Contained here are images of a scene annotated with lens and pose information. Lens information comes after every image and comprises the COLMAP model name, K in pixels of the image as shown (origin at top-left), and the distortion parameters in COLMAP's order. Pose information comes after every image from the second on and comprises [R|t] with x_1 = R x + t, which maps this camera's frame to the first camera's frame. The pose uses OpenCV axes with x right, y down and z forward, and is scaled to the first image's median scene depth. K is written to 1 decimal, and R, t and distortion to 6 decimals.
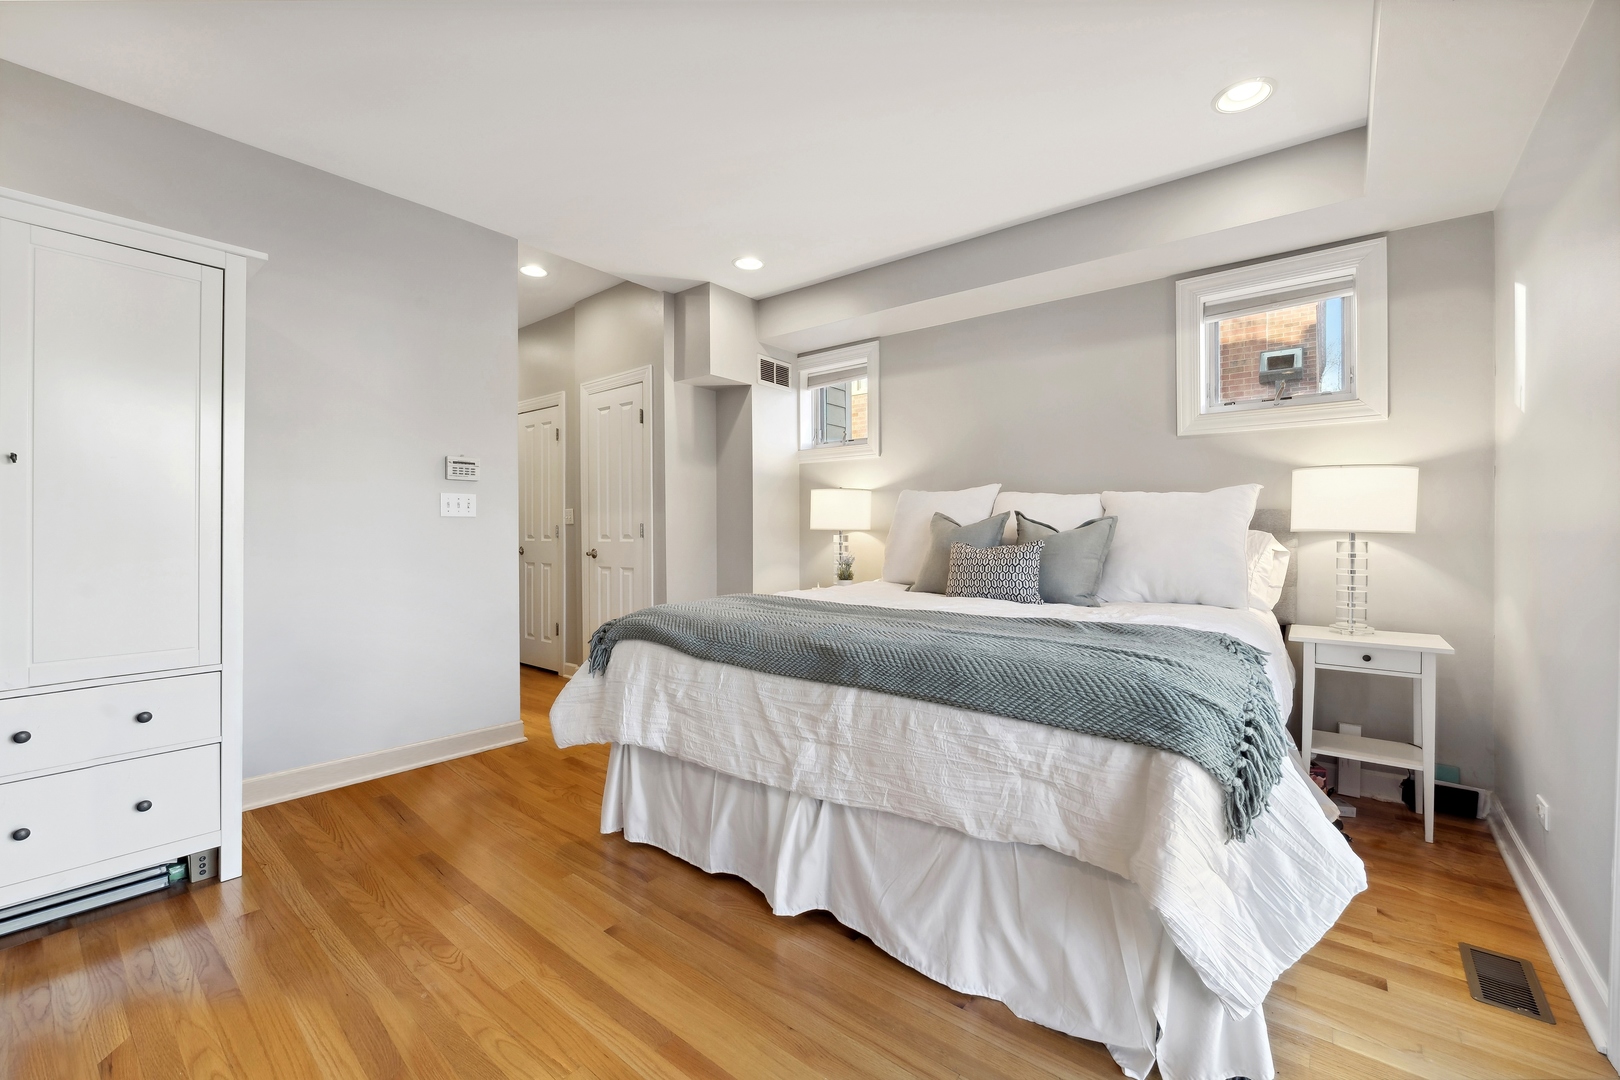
lens RADIAL K [[658.0, 0, 811.5], [0, 658.0, 525.2], [0, 0, 1]] dist [-0.002933, -0.000623]
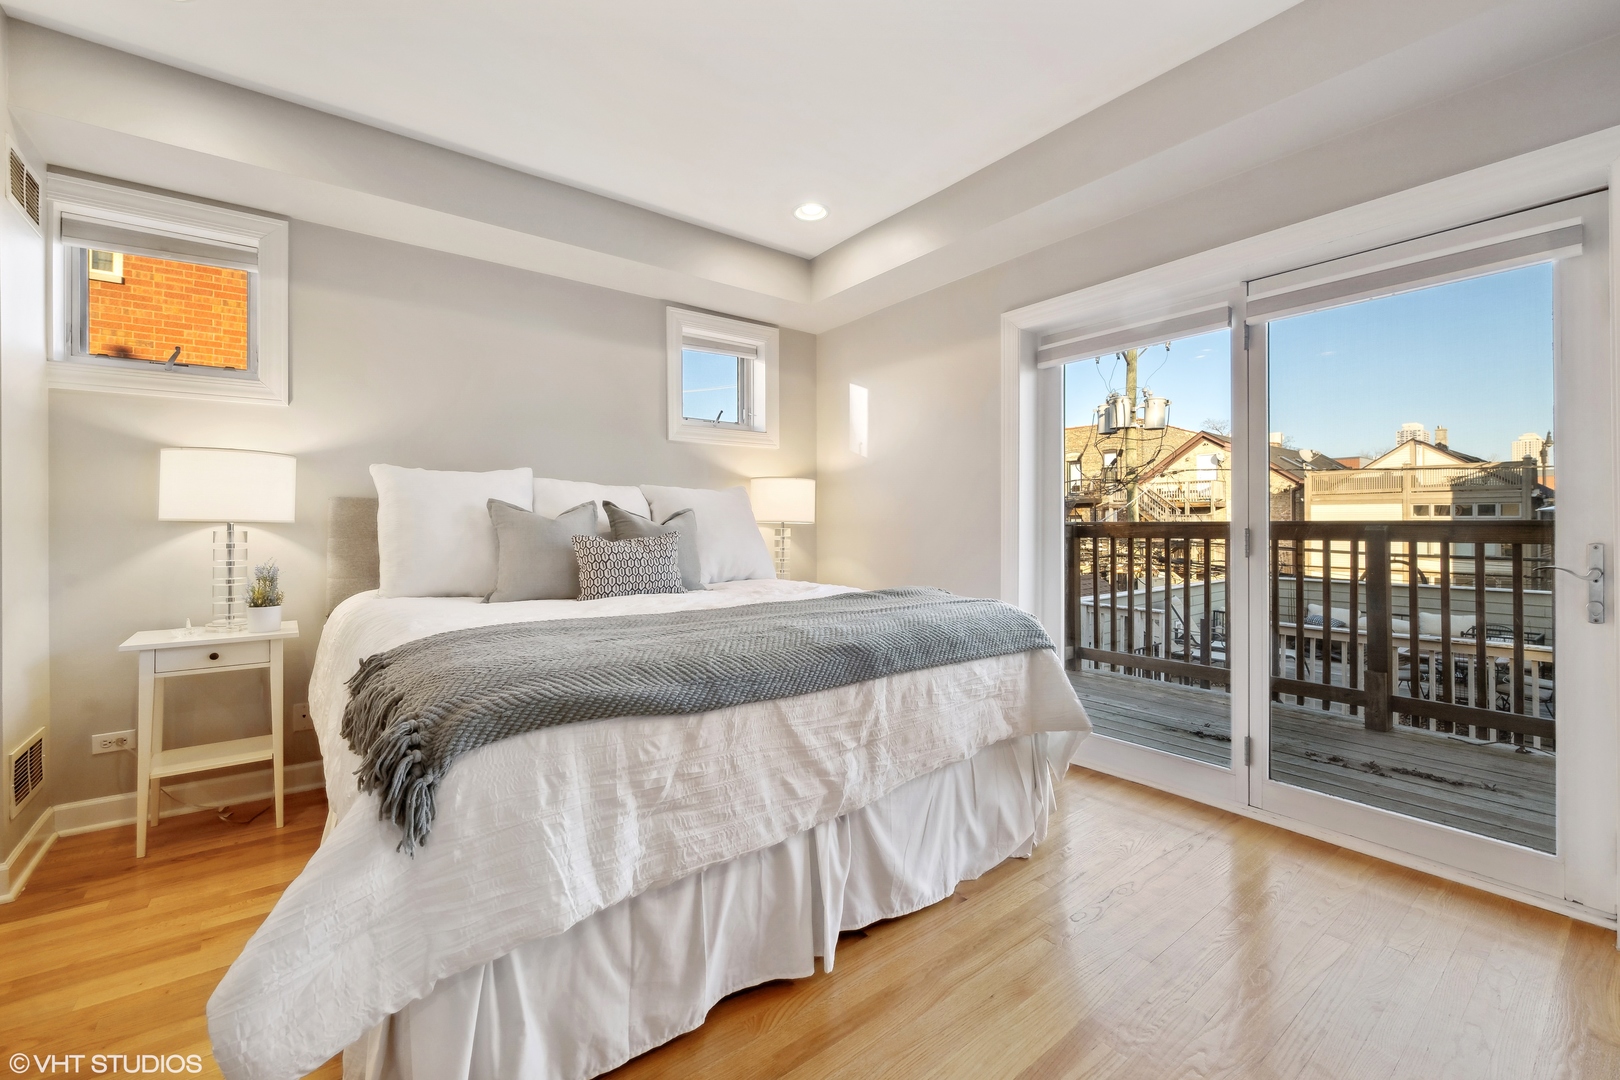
lens RADIAL K [[658.0, 0, 811.5], [0, 658.0, 525.2], [0, 0, 1]] dist [-0.002933, -0.000623]
pose [[0.242104, -0.005267, 0.970236, -0.815700], [-0.001890, 0.999981, 0.005900, 0.010453], [-0.970249, -0.003262, 0.242089, 0.760435]]
